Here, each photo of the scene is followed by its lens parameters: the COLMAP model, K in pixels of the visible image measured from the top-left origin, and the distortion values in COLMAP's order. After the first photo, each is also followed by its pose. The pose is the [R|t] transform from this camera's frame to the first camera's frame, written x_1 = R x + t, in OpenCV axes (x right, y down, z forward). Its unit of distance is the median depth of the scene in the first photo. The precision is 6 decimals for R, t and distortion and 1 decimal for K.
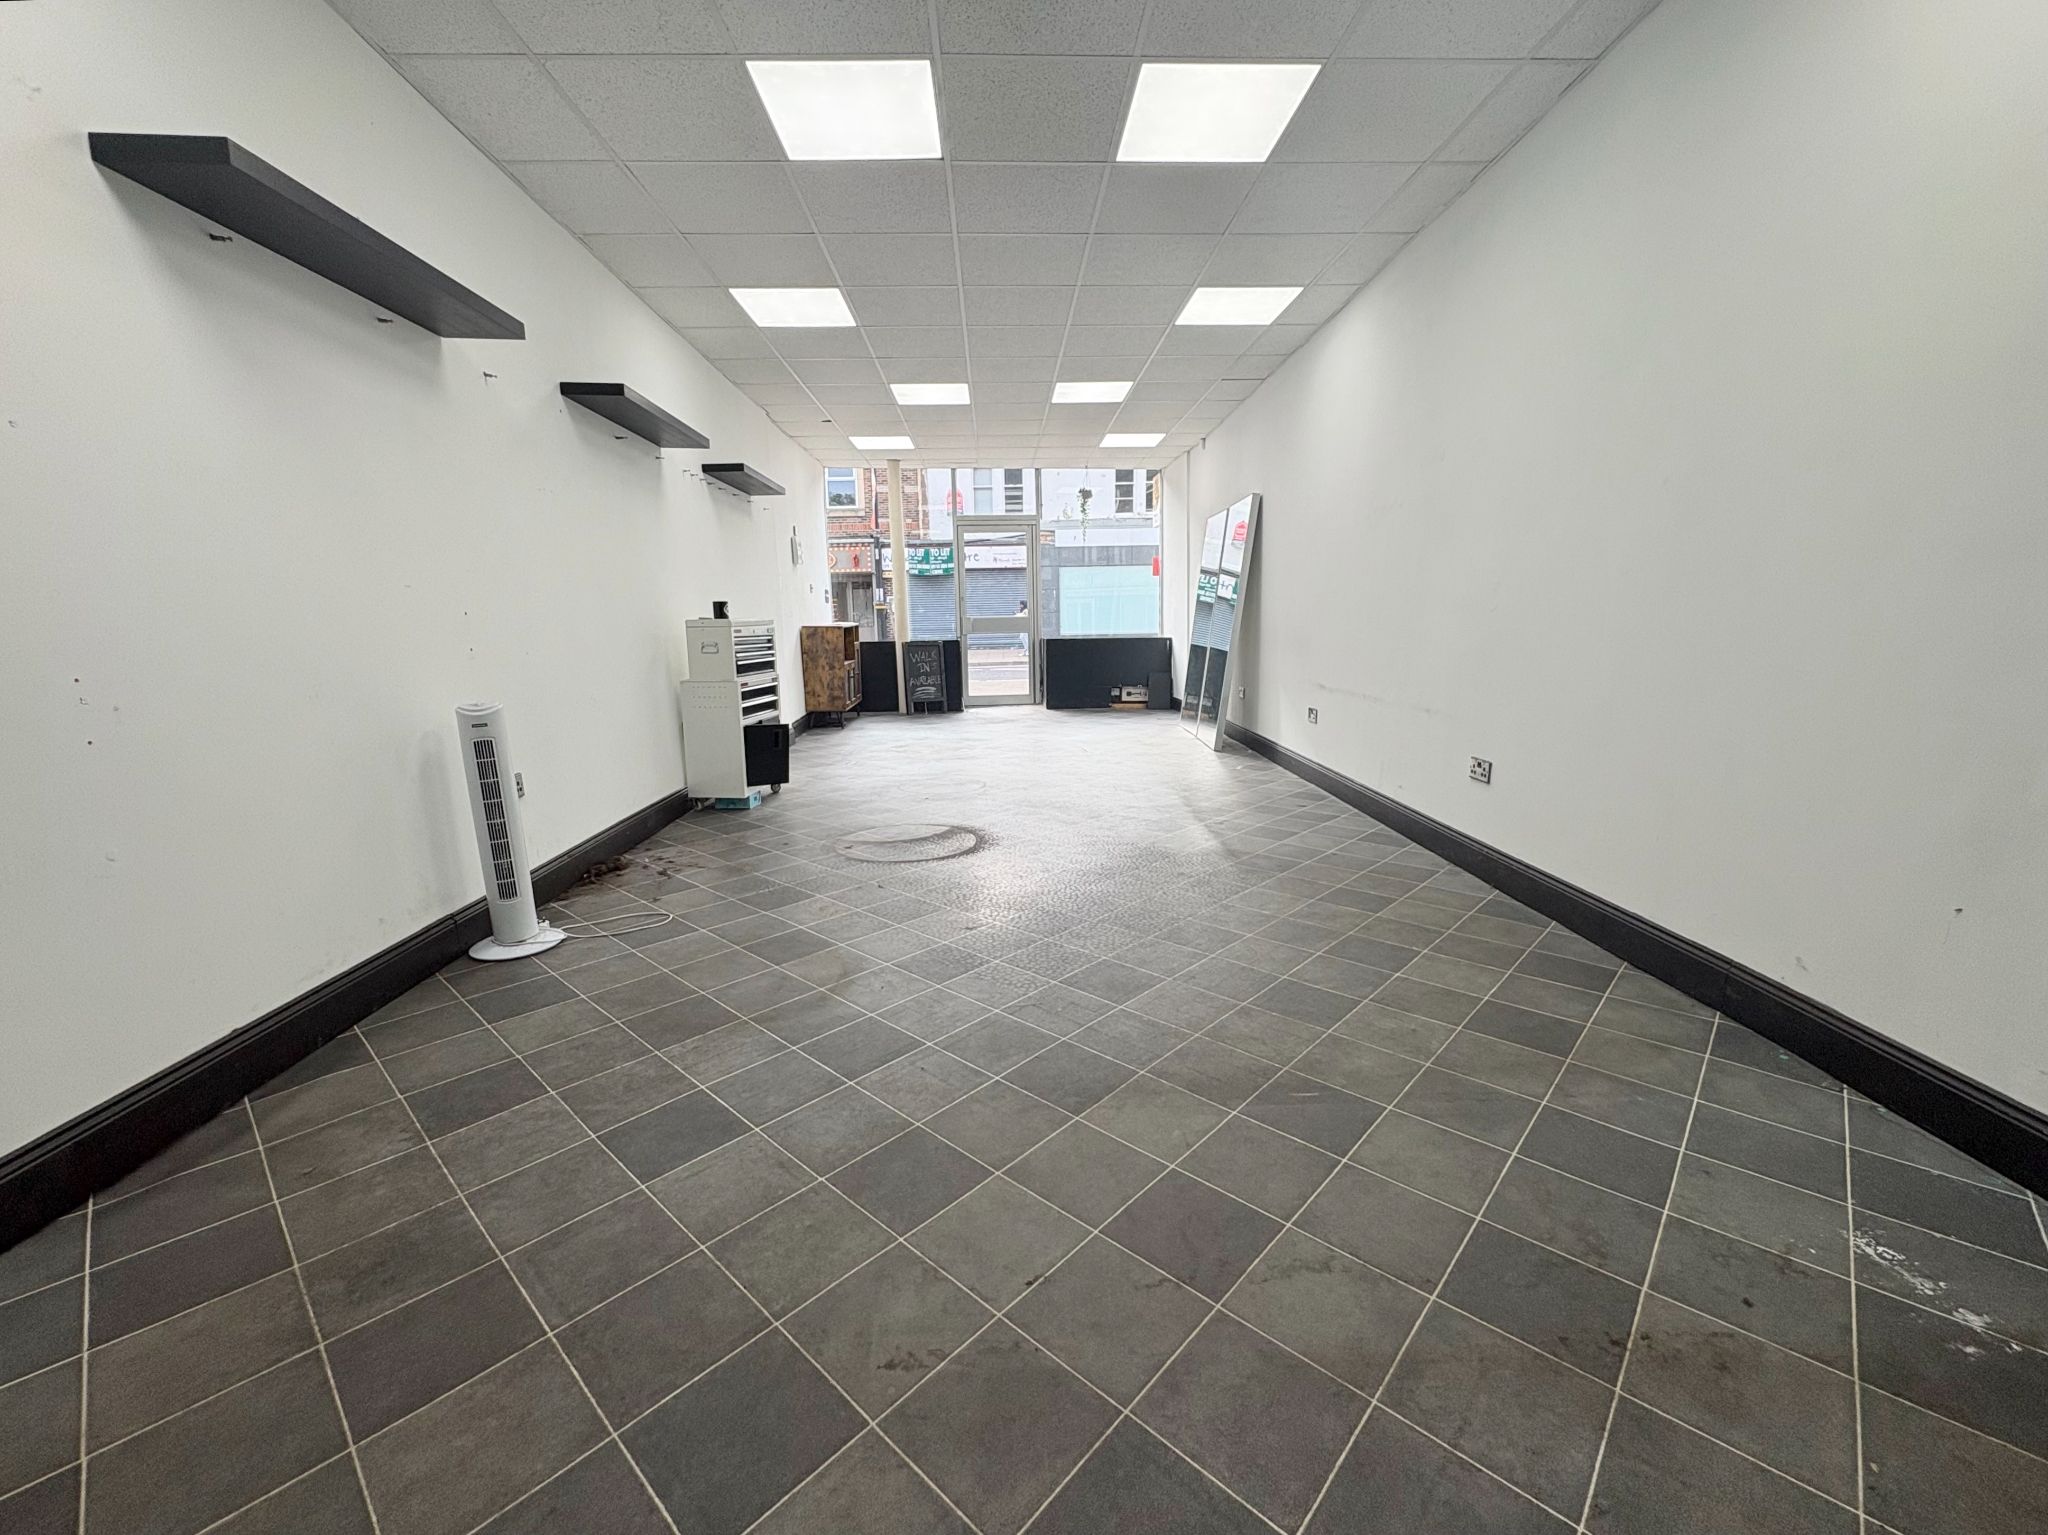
lens RADIAL K [[812.7, 0, 1024.0], [0, 812.7, 767.5], [0, 0, 1]] dist [-0.000280, -0.000230]
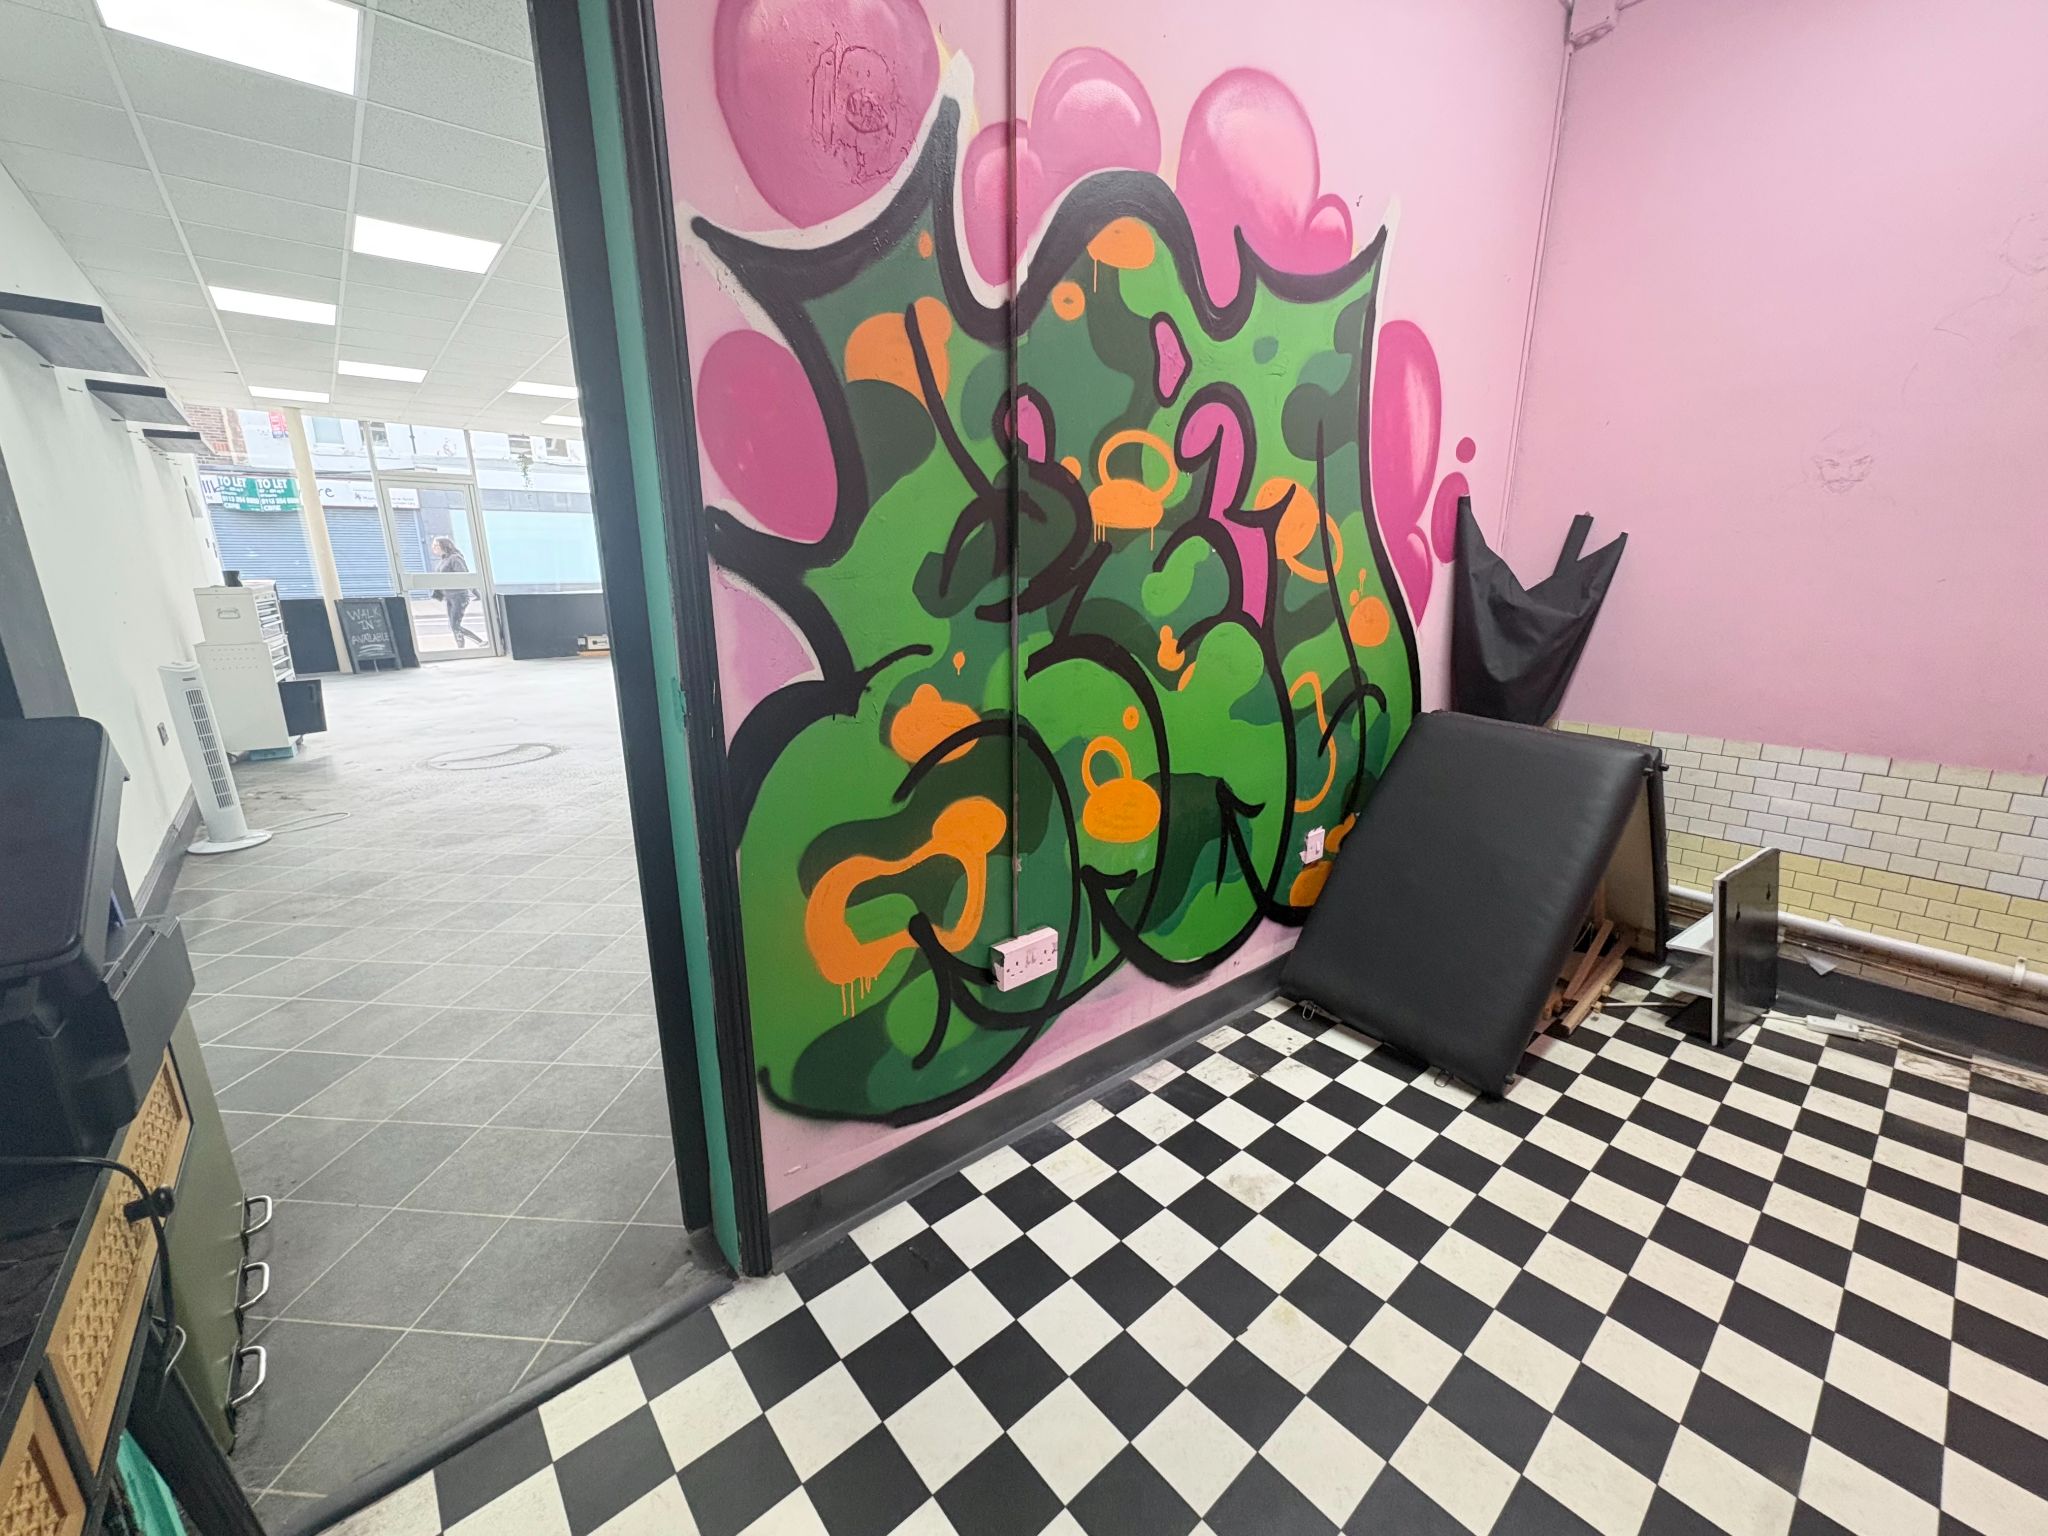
lens RADIAL K [[812.7, 0, 1024.0], [0, 812.7, 768.0], [0, 0, 1]] dist [-0.000280, -0.000230]
pose [[0.776450, -0.141161, 0.614165, -0.128361], [0.099761, 0.989833, 0.101383, 0.028084], [-0.622232, -0.017449, 0.782638, -0.266648]]
